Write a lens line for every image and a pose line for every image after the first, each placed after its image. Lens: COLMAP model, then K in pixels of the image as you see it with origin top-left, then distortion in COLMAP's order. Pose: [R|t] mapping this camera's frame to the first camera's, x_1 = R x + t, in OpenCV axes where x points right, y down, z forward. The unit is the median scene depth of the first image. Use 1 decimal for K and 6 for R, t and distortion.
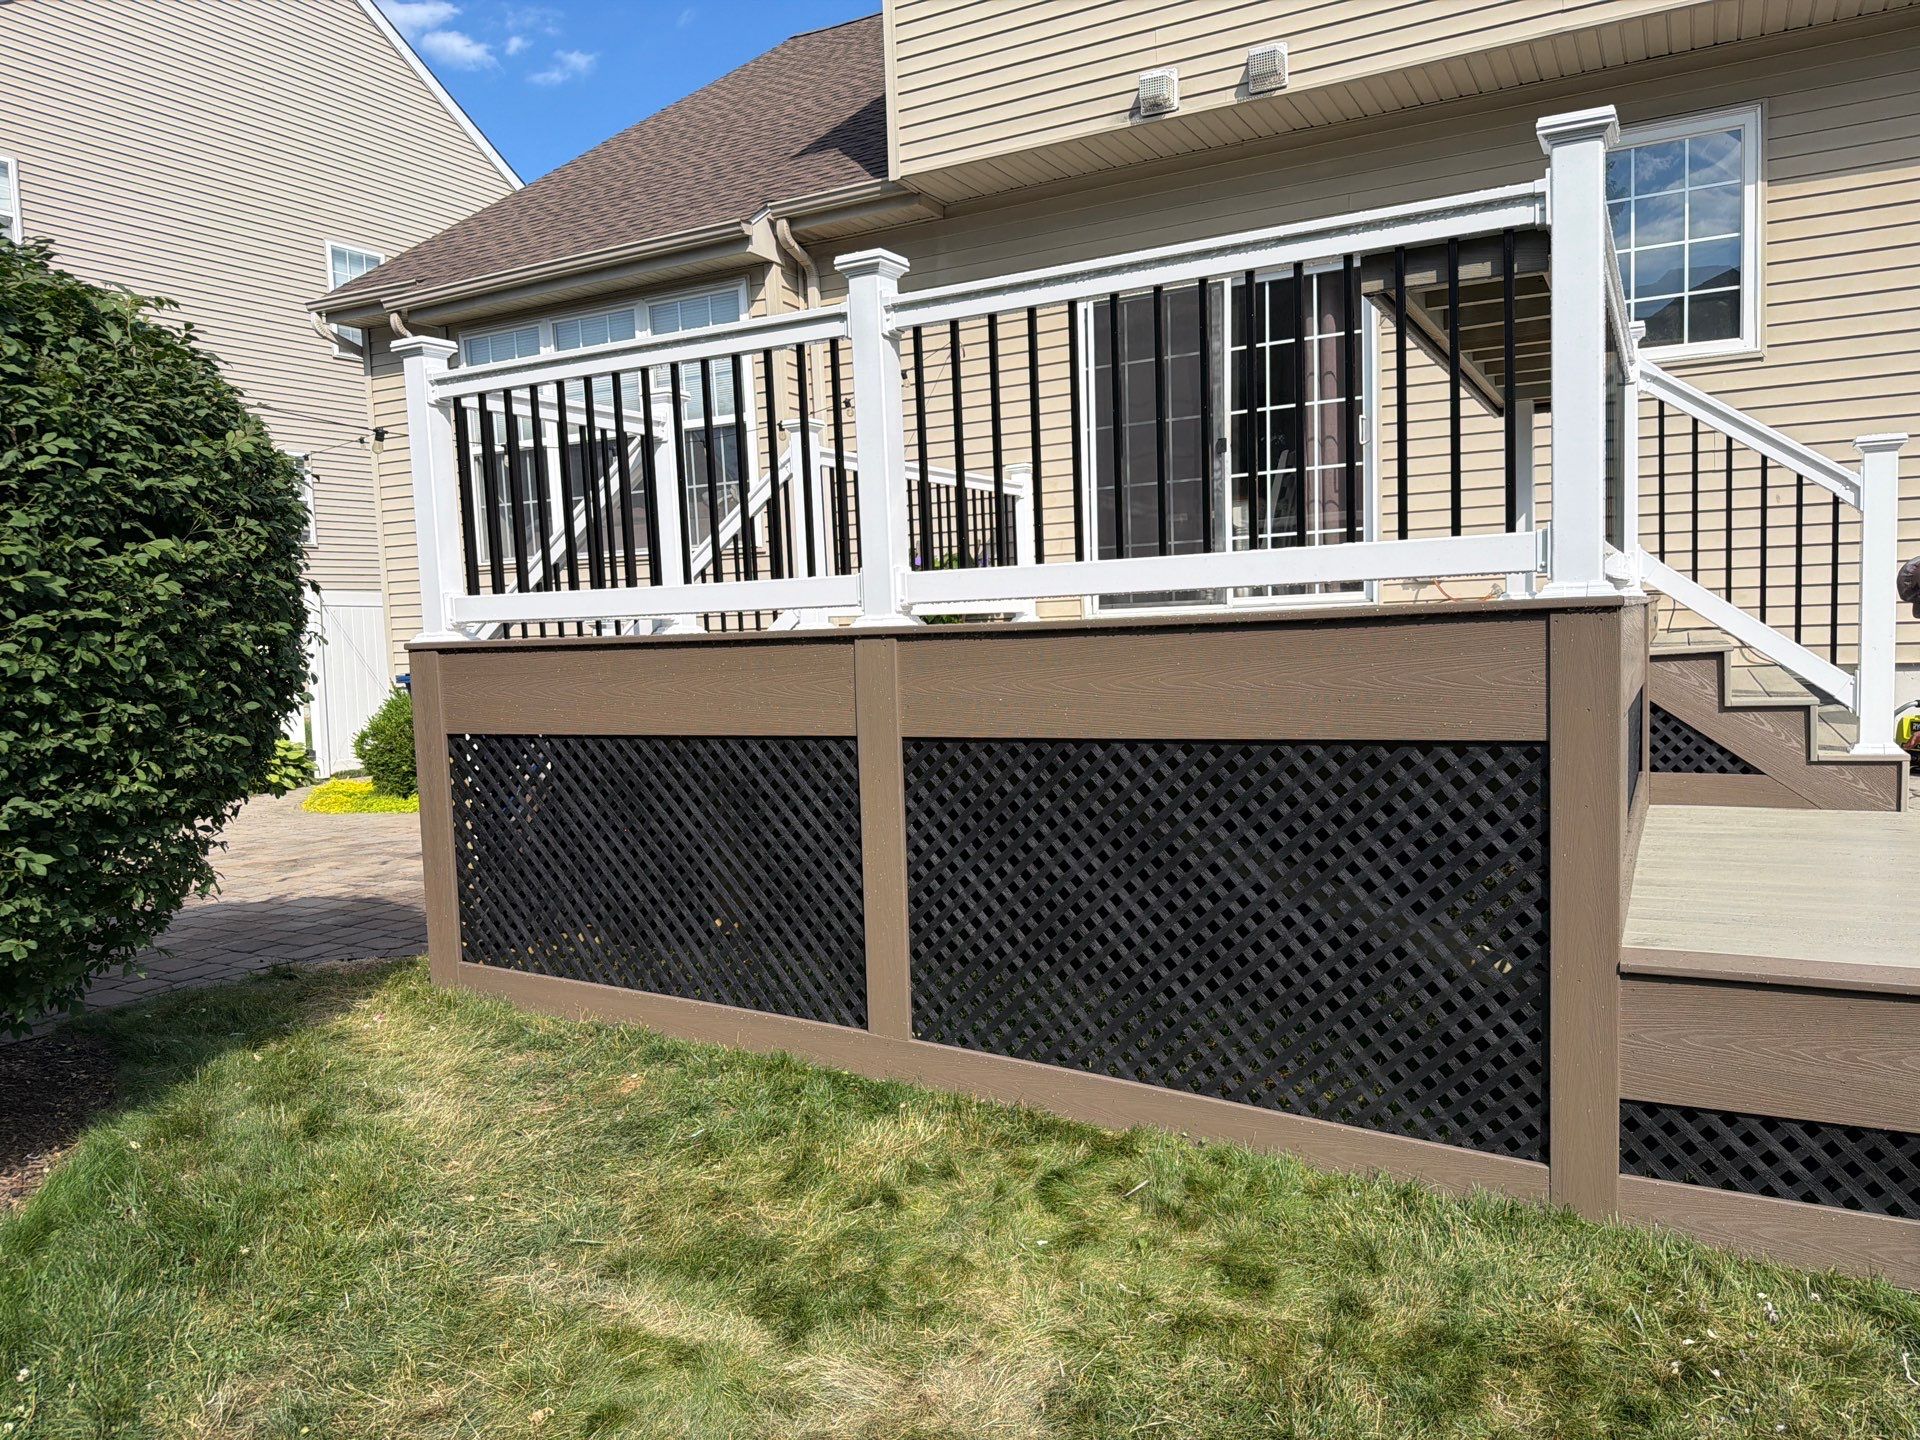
lens RADIAL K [[1352.9, 0, 960.4], [0, 1352.9, 726.7], [0, 0, 1]] dist [0.009164, -0.018451]
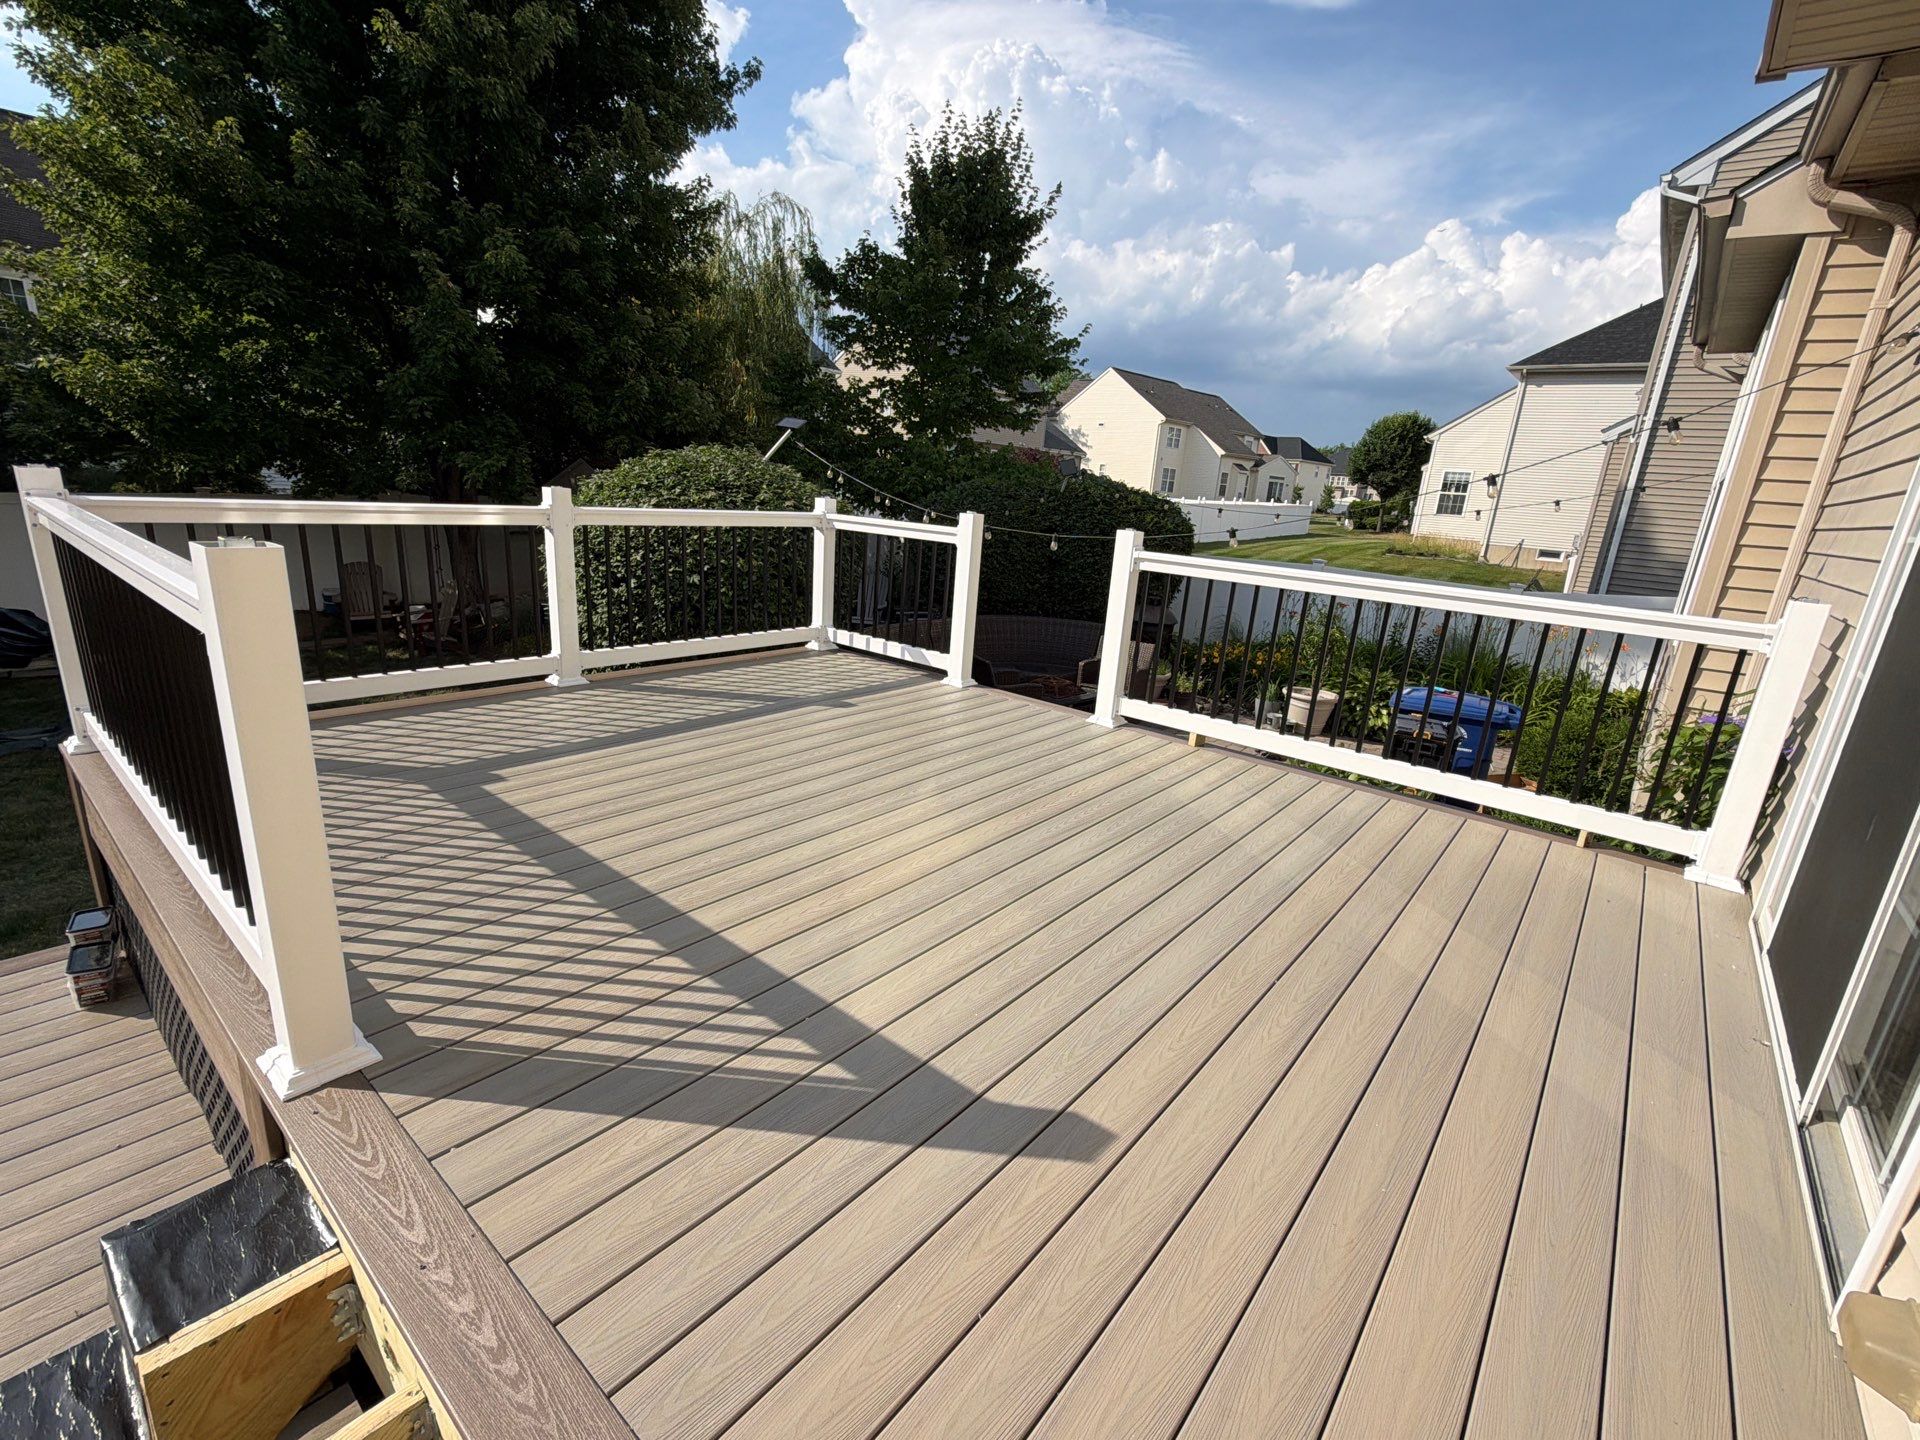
lens RADIAL K [[842.8, 0, 959.3], [0, 842.8, 719.4], [0, 0, 1]] dist [-0.000659, 0.000068]
pose [[-0.203596, 0.291323, -0.934708, 0.922910], [-0.136657, 0.936903, 0.321773, -0.463362], [0.969471, 0.193246, -0.150938, 1.653797]]
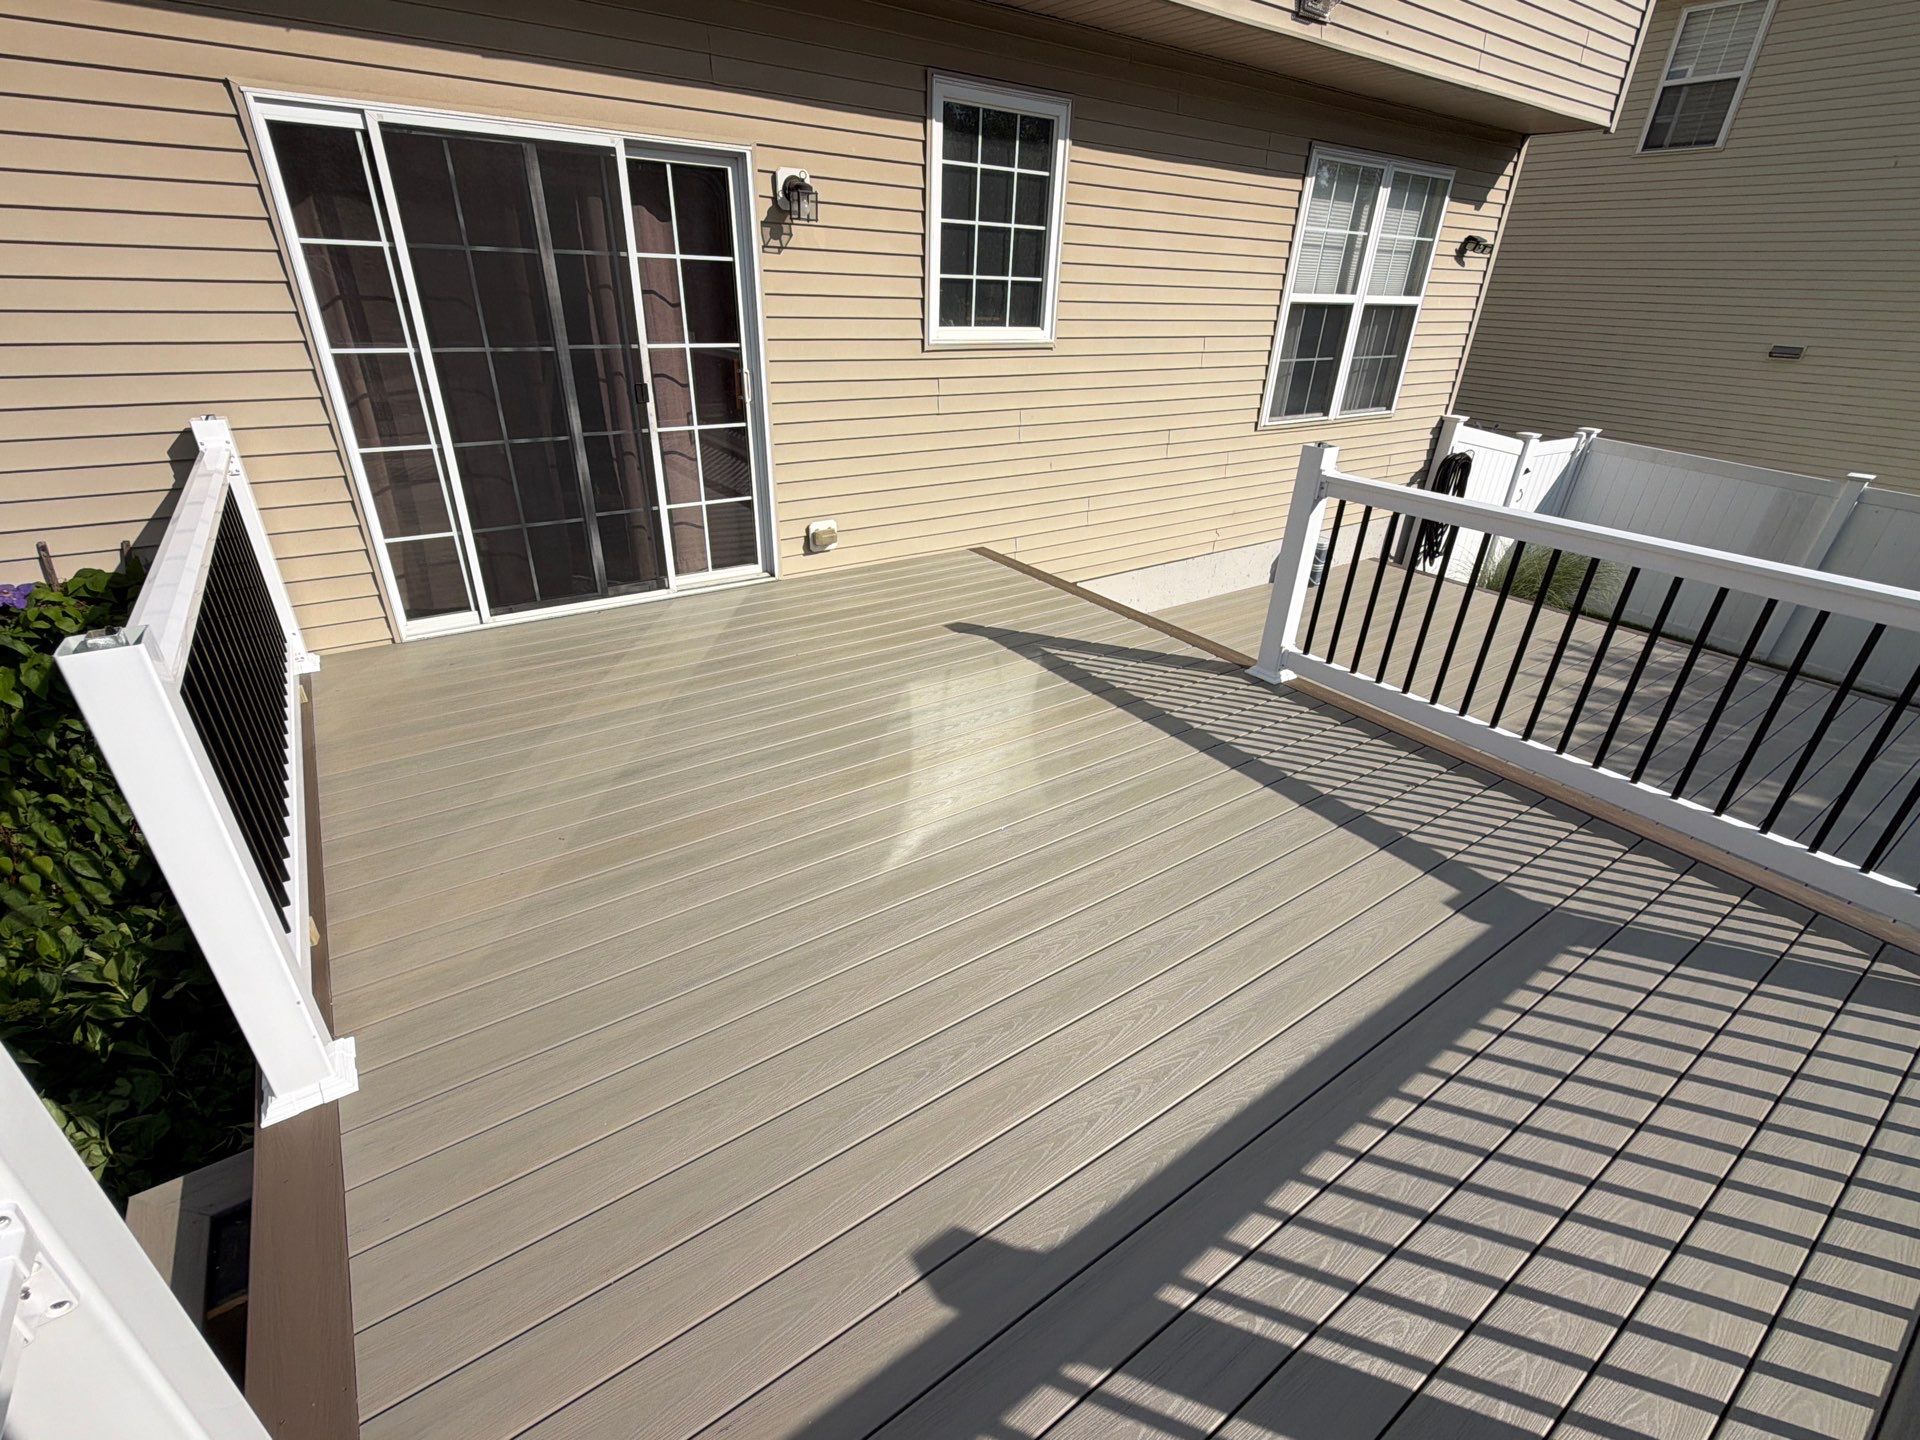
lens RADIAL K [[842.8, 0, 959.3], [0, 842.8, 719.4], [0, 0, 1]] dist [-0.000659, 0.000068]
pose [[0.455897, -0.364631, 0.811912, -0.317105], [0.016633, 0.915559, 0.401840, -0.473758], [-0.889877, -0.169693, 0.423466, 1.213468]]
